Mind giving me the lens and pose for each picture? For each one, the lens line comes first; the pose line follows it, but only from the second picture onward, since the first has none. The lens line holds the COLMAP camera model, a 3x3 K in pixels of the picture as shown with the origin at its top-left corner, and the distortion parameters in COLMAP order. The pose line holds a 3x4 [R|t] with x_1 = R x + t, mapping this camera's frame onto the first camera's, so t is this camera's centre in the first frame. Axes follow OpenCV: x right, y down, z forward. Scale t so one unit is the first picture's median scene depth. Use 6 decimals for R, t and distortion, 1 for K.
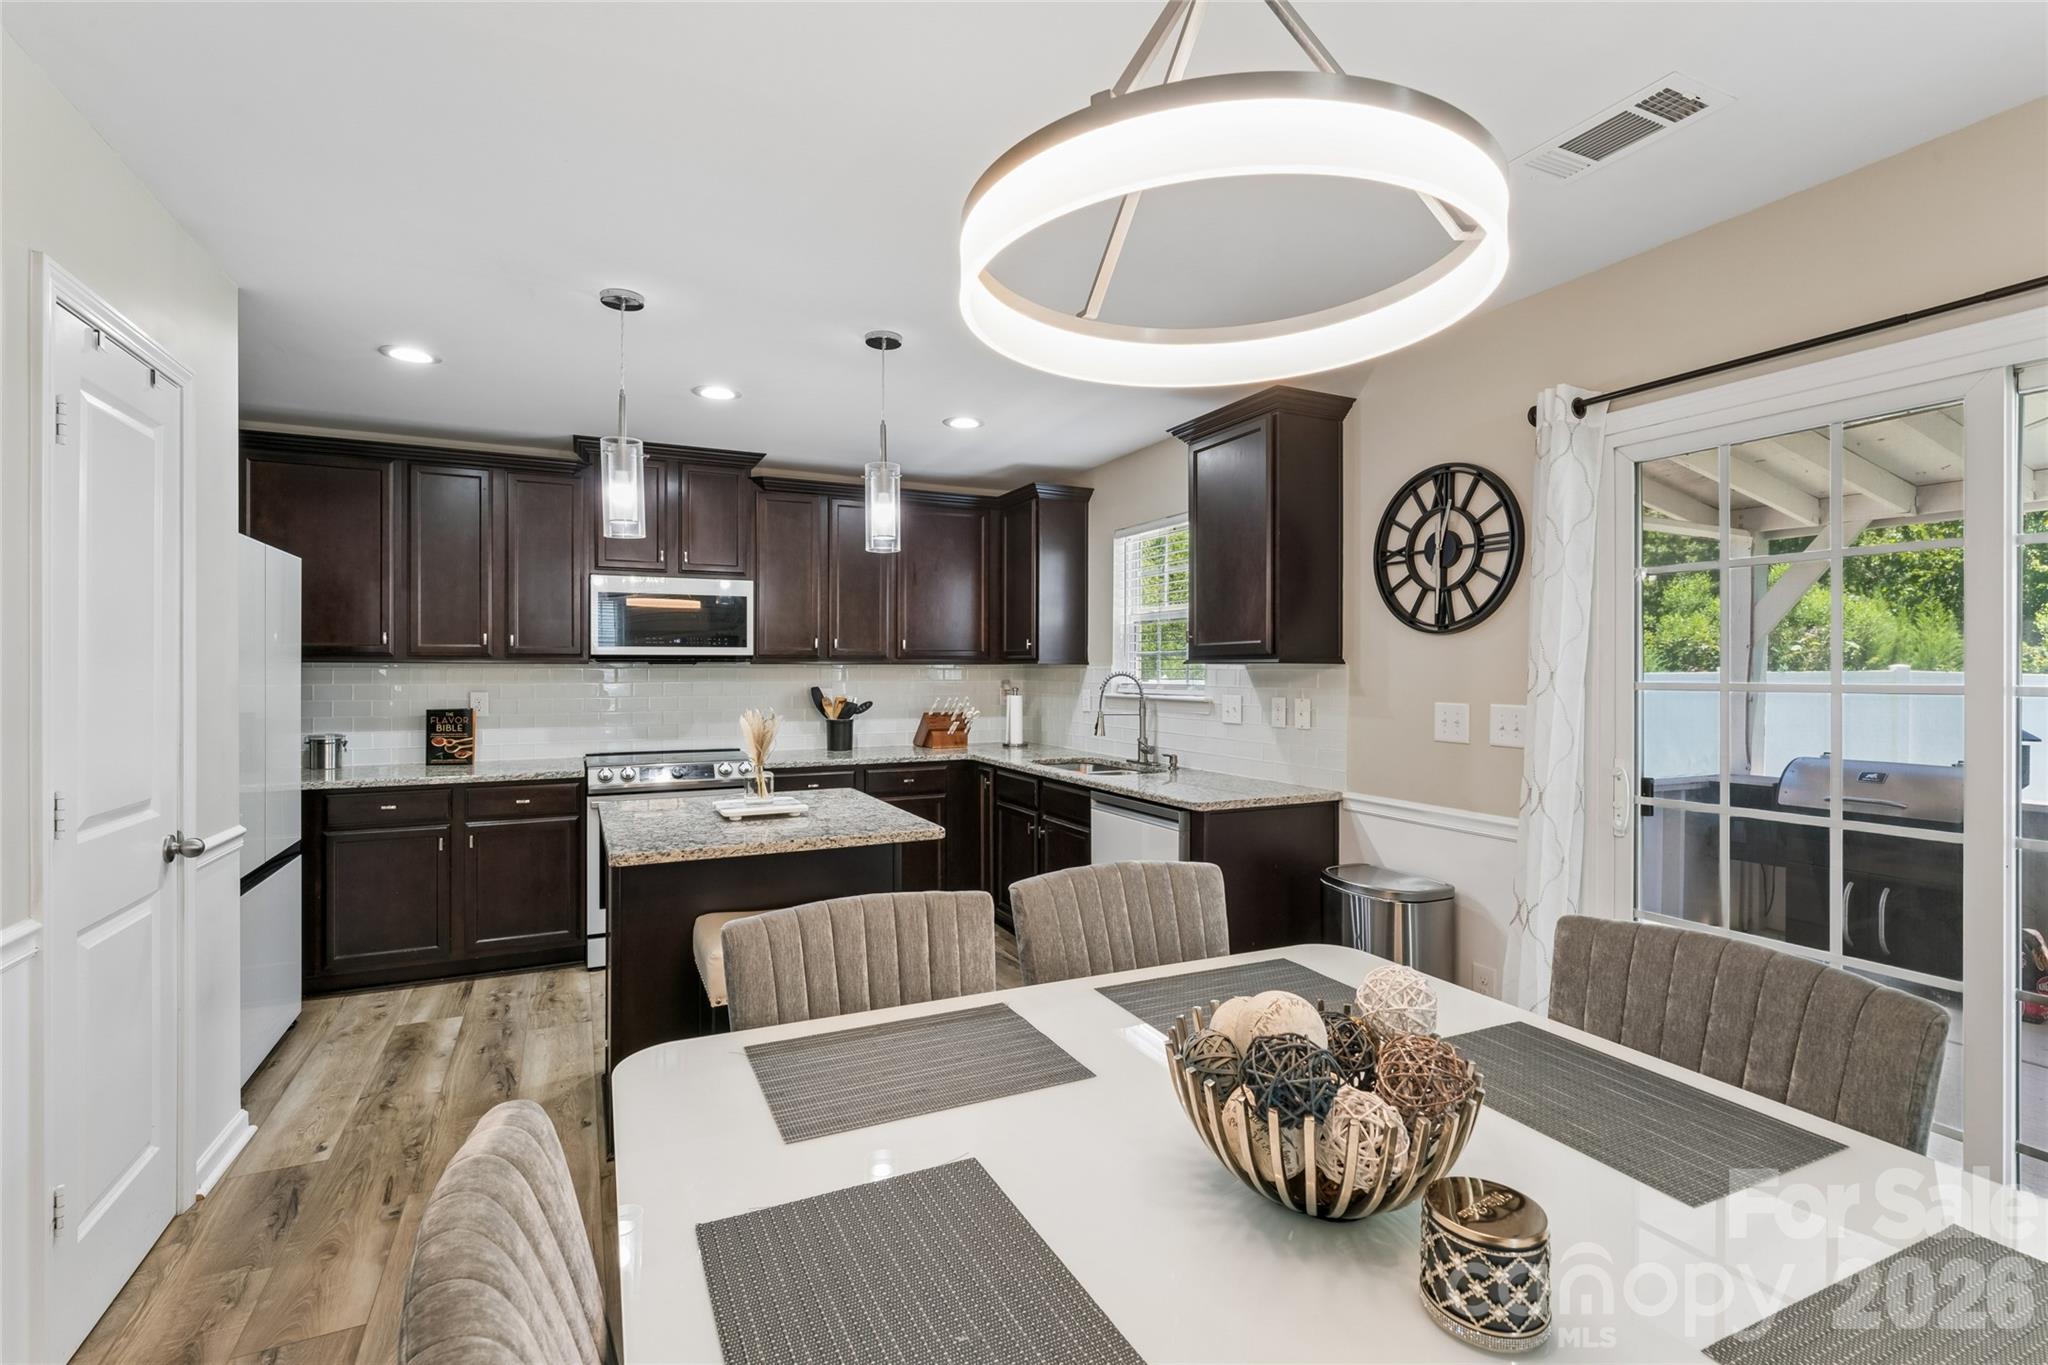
lens RADIAL K [[914.8, 0, 1012.9], [0, 914.8, 670.4], [0, 0, 1]] dist [-0.005017, 0.001414]
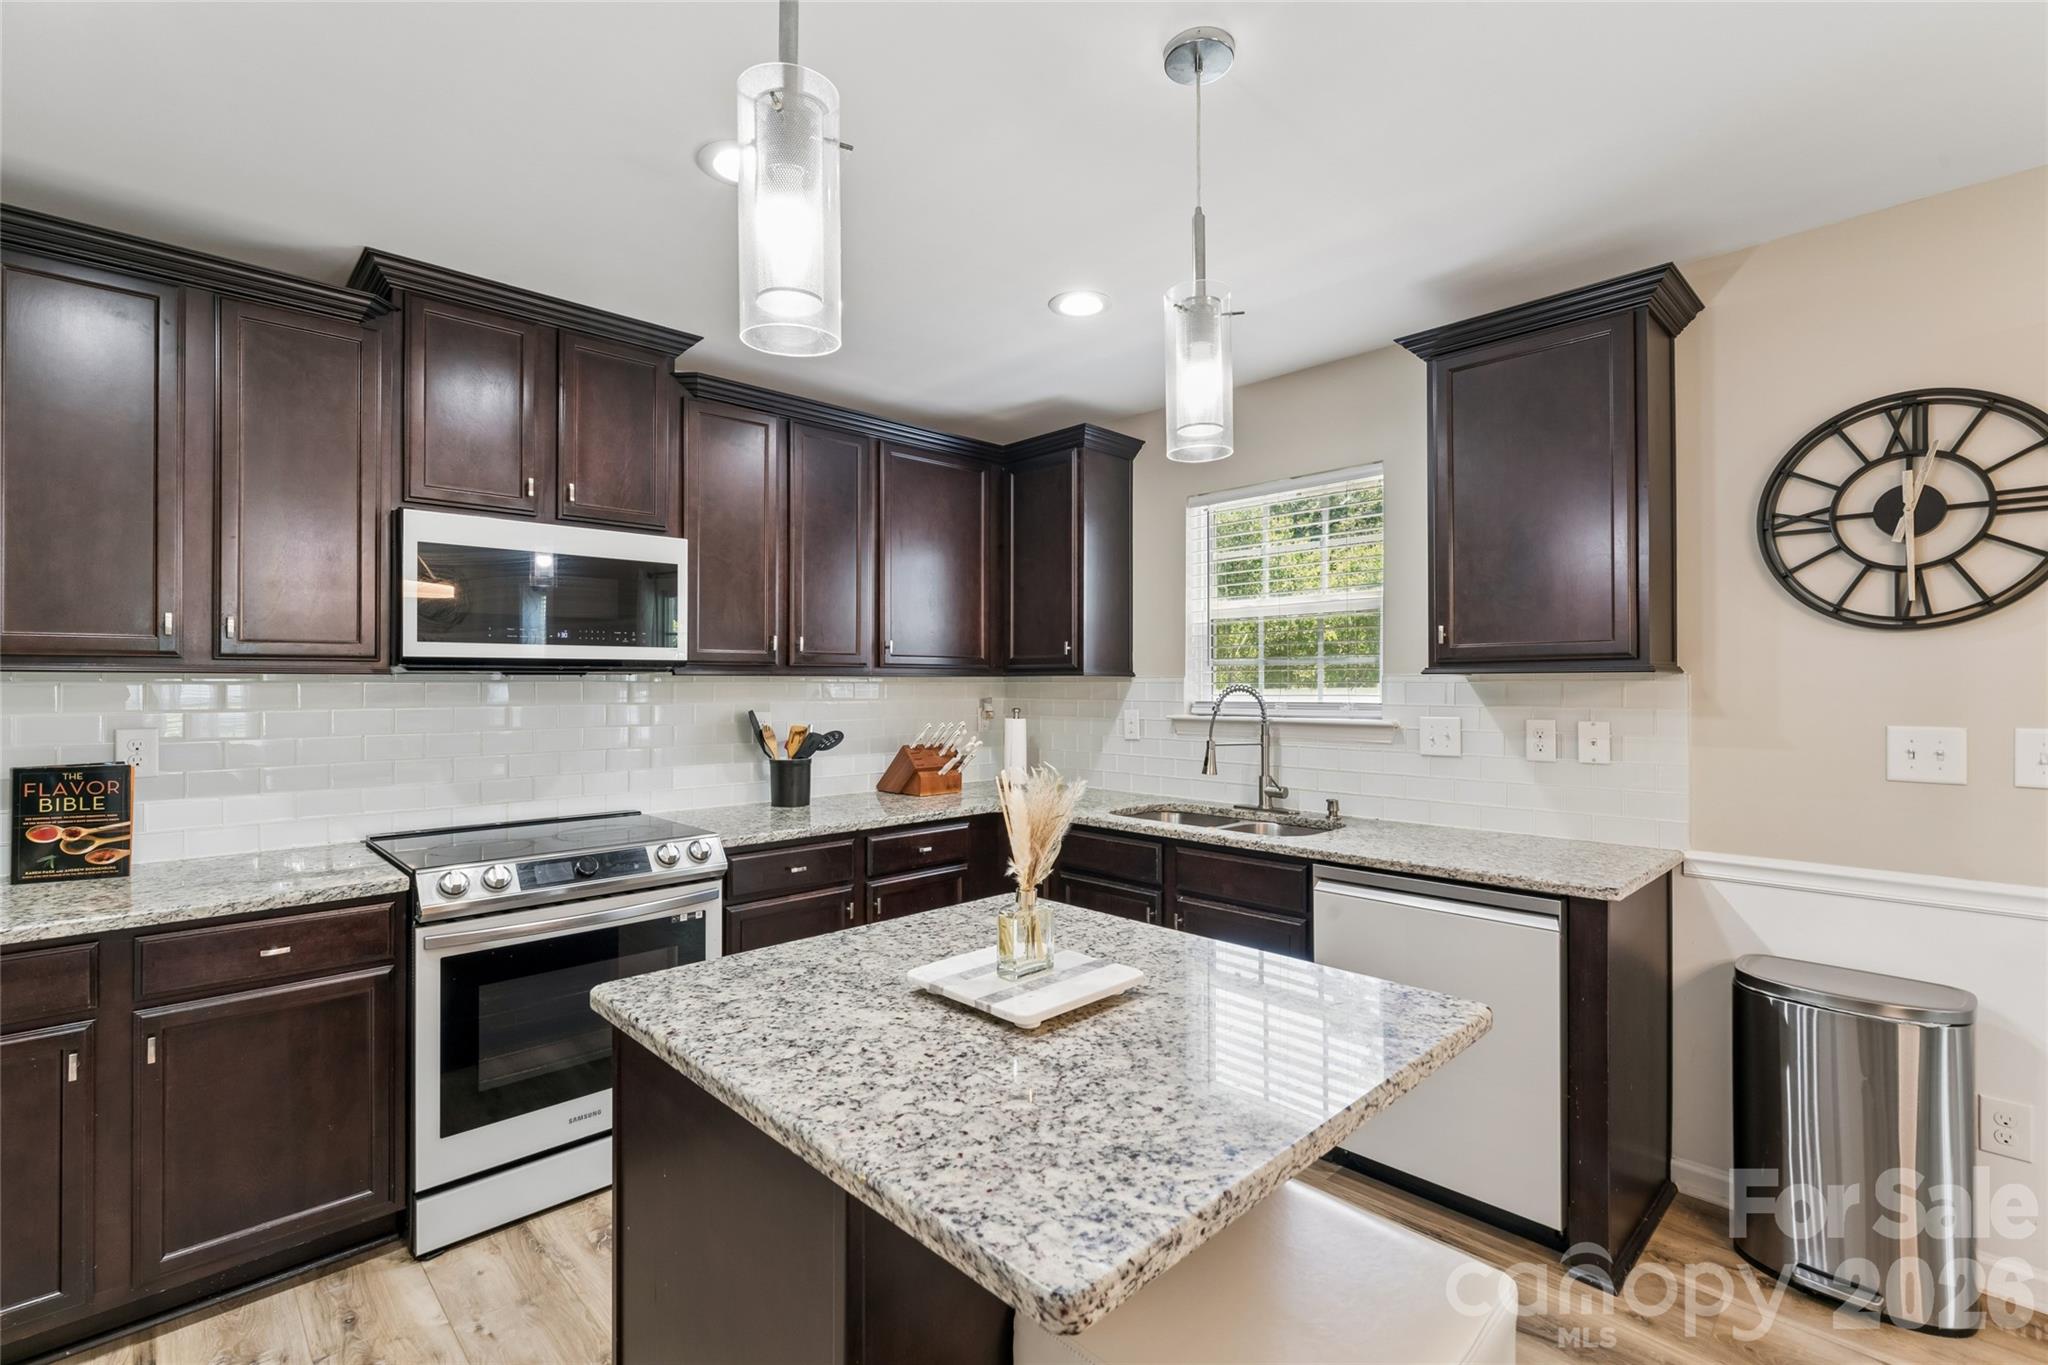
lens RADIAL K [[914.8, 0, 1012.3], [0, 914.8, 681.2], [0, 0, 1]] dist [-0.005017, 0.001414]
pose [[0.951200, -0.000963, 0.308574, -0.295553], [0.002646, 0.999984, -0.005035, 0.001049], [-0.308565, 0.005606, 0.951187, 0.389097]]
